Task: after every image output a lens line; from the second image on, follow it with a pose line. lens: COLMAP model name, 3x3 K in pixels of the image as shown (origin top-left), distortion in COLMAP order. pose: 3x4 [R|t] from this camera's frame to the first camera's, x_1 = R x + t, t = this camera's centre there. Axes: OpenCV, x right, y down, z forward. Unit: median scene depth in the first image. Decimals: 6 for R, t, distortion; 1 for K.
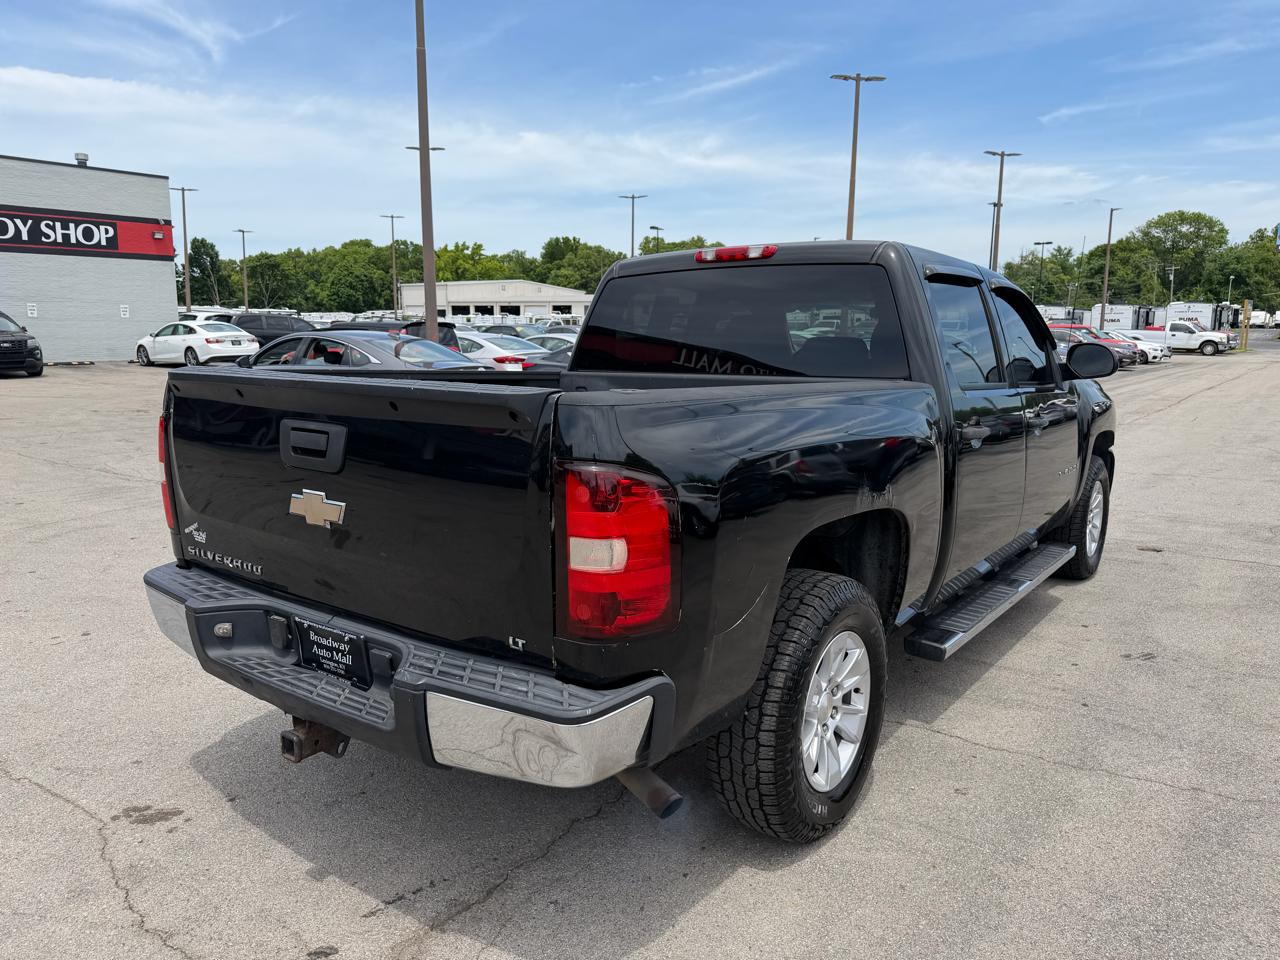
lens RADIAL K [[904.9, 0, 641.3], [0, 904.9, 483.6], [0, 0, 1]] dist [0.026461, -0.036149]
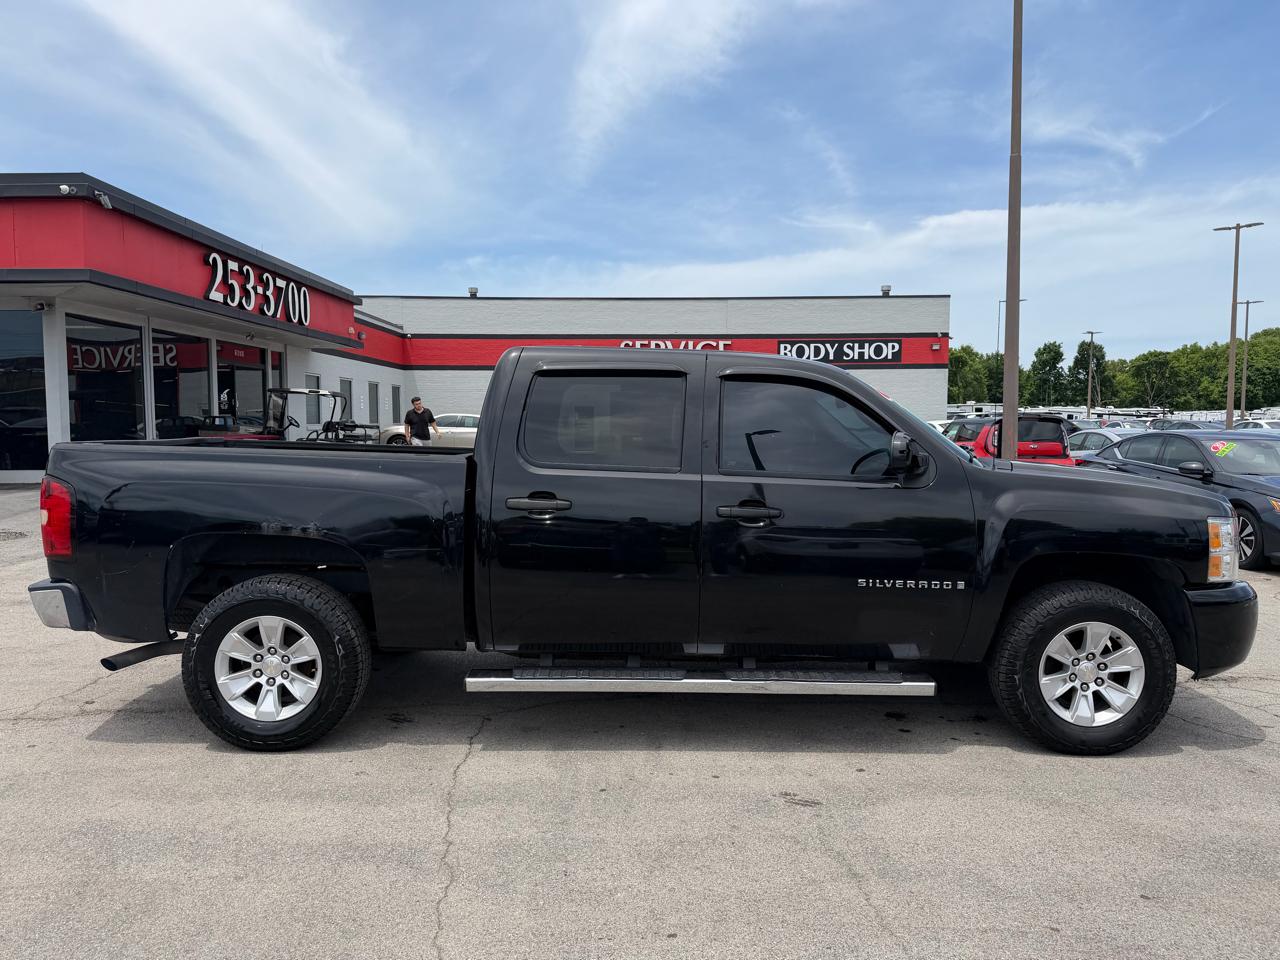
lens RADIAL K [[904.9, 0, 648.5], [0, 904.9, 480.4], [0, 0, 1]] dist [0.026461, -0.036149]
pose [[0.600077, 0.042434, -0.798816, 0.178377], [-0.131752, 0.990197, -0.046372, -0.007028], [0.789018, 0.133073, 0.599785, 0.055768]]
